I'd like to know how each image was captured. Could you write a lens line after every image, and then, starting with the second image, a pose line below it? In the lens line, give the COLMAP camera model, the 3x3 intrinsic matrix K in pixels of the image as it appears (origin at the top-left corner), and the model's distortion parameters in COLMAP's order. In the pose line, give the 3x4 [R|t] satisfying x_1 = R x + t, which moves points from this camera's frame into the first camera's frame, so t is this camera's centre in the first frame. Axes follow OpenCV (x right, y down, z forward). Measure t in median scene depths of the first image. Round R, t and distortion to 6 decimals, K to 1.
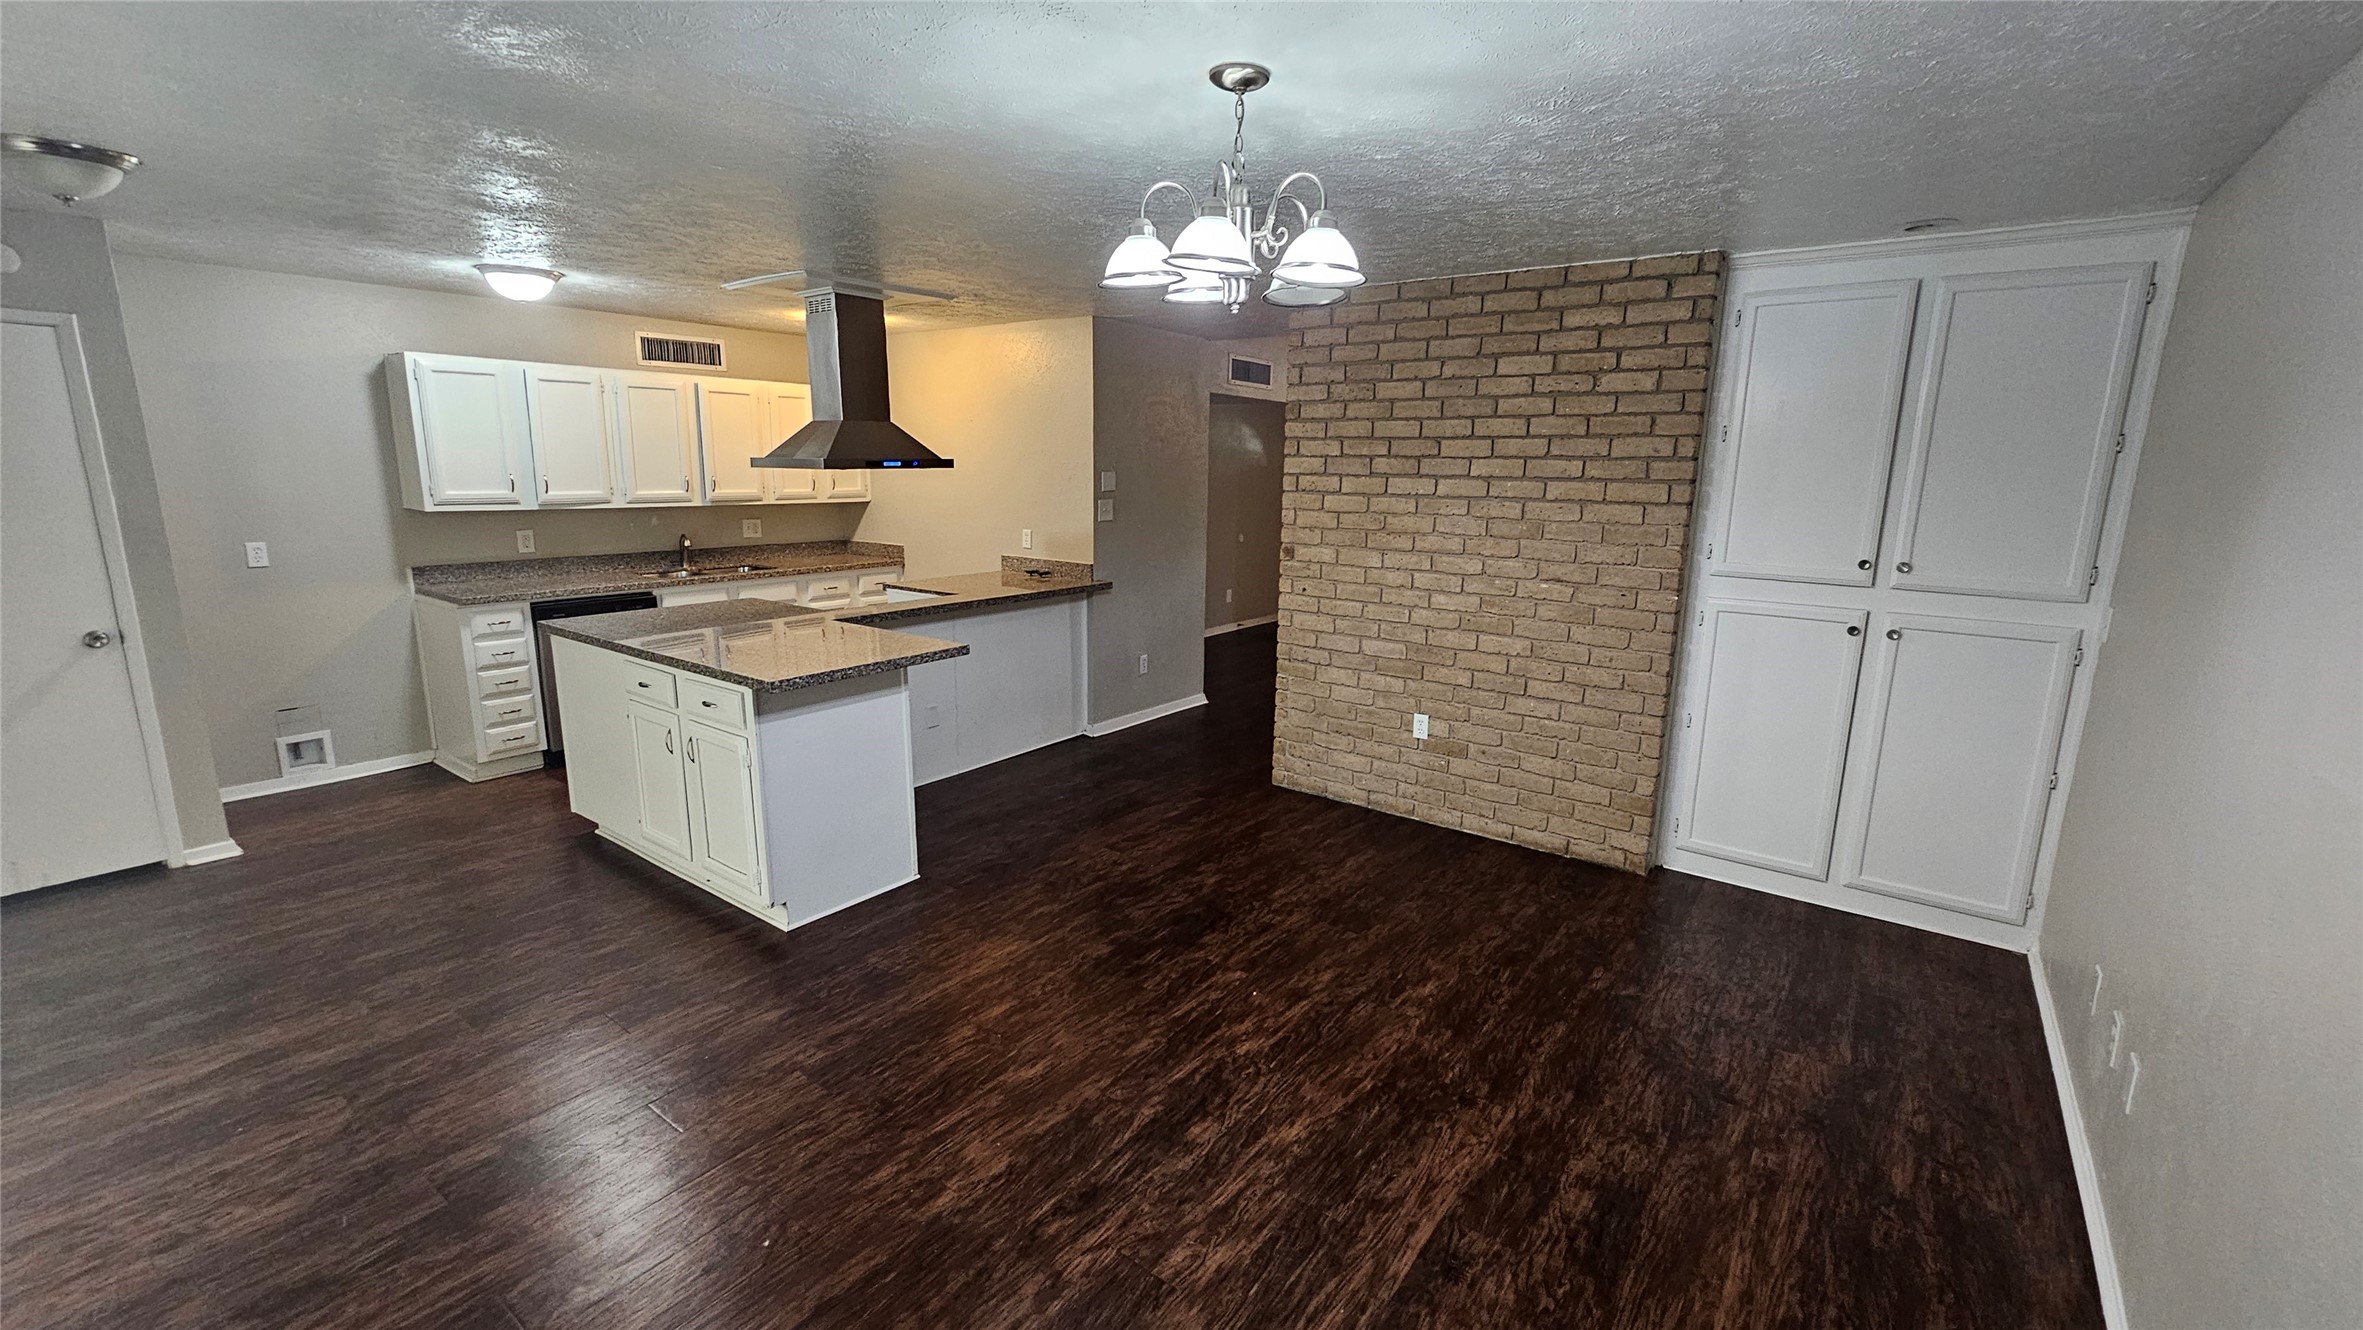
lens RADIAL K [[967.1, 0, 1187.0], [0, 967.1, 653.8], [0, 0, 1]] dist [-0.004174, 0.000997]
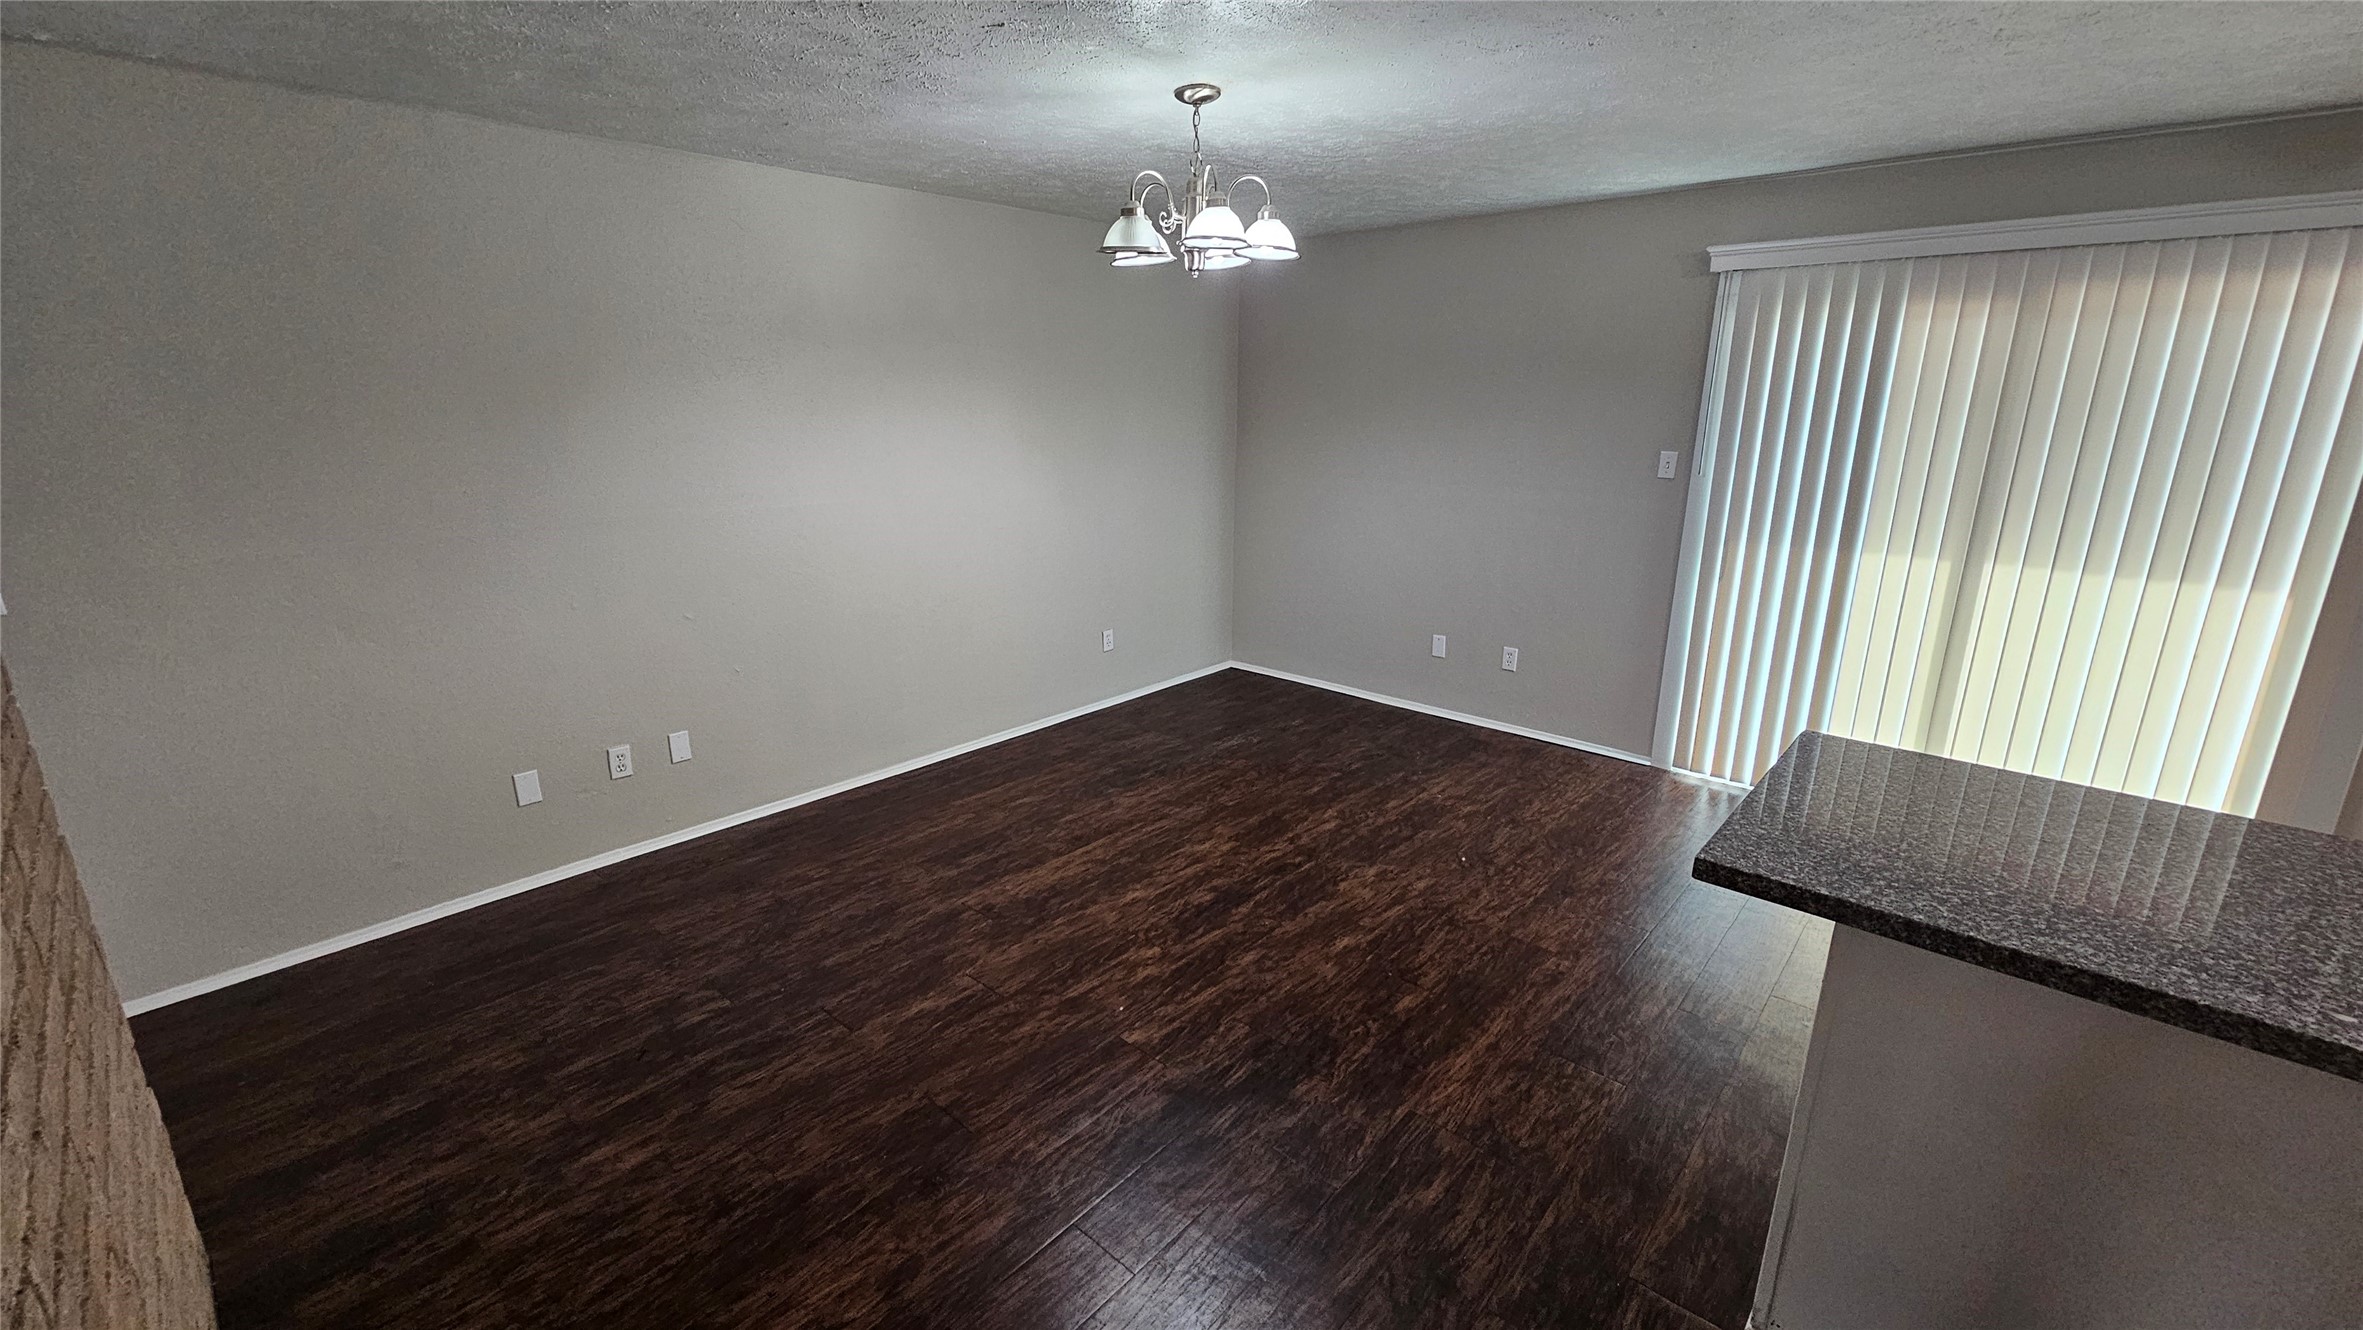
lens RADIAL K [[967.1, 0, 1176.2], [0, 967.1, 654.0], [0, 0, 1]] dist [-0.004174, 0.000997]
pose [[-0.994519, -0.042632, 0.095467, -0.043170], [0.004452, 0.894997, 0.446049, -0.287155], [-0.104459, 0.444030, -0.889902, 1.425339]]
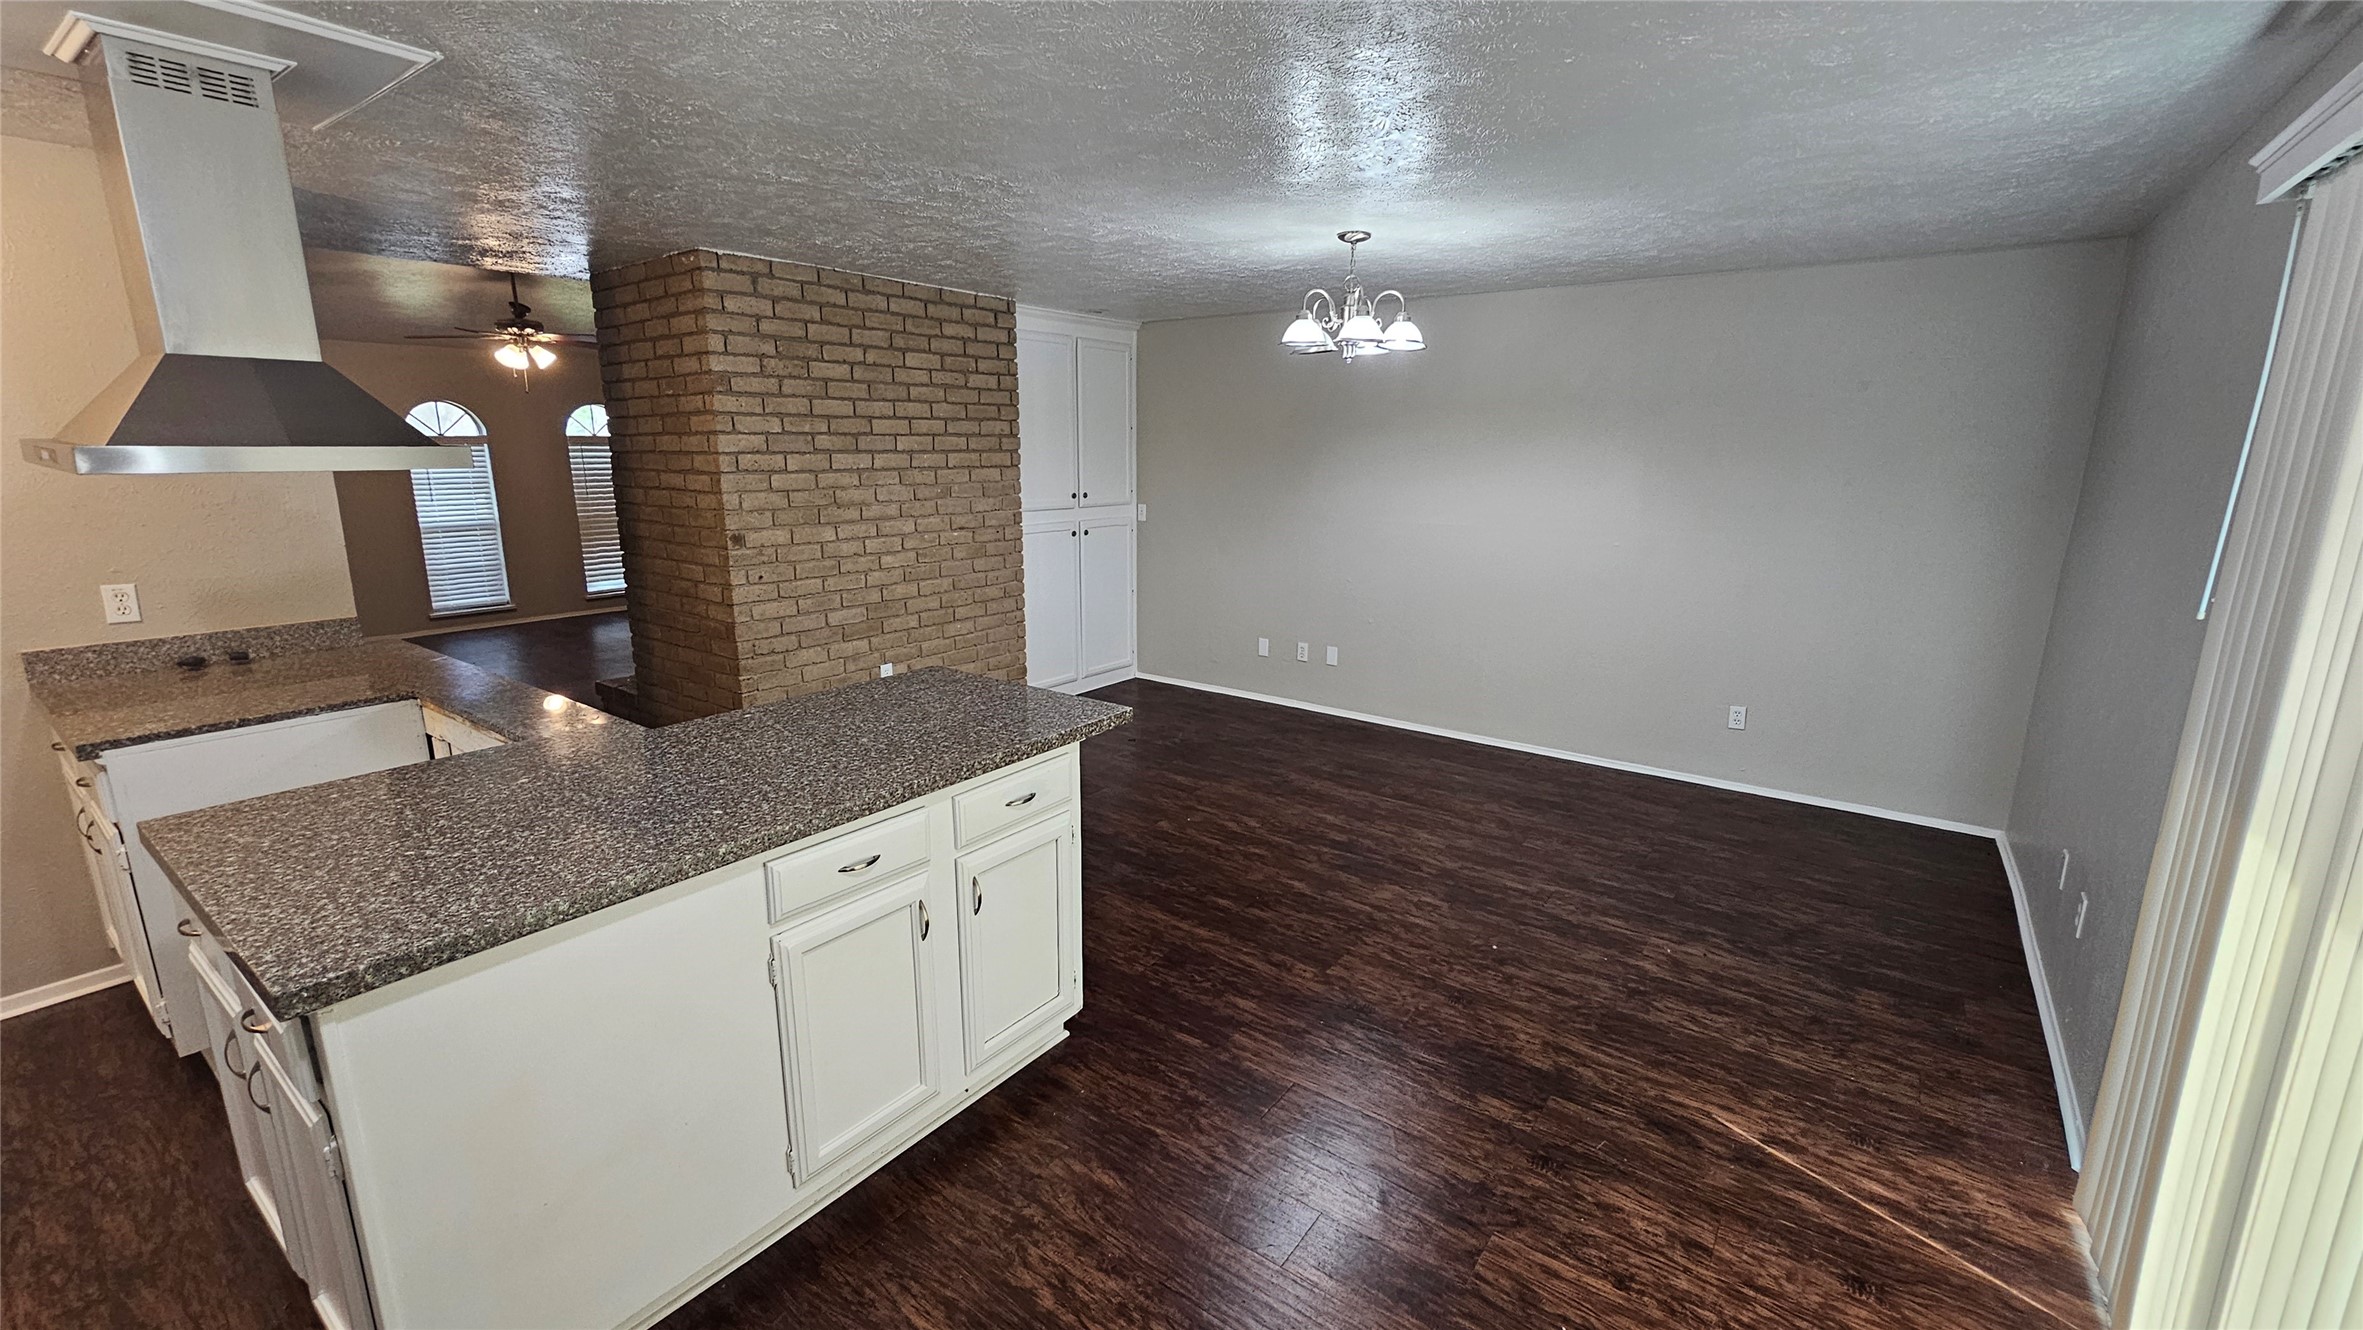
lens RADIAL K [[967.1, 0, 1170.5], [0, 967.1, 655.8], [0, 0, 1]] dist [-0.004174, 0.000997]
pose [[0.003977, -0.229459, 0.973310, -1.097505], [0.188085, 0.956118, 0.224637, -0.176854], [-0.982145, 0.182172, 0.046960, 0.798624]]
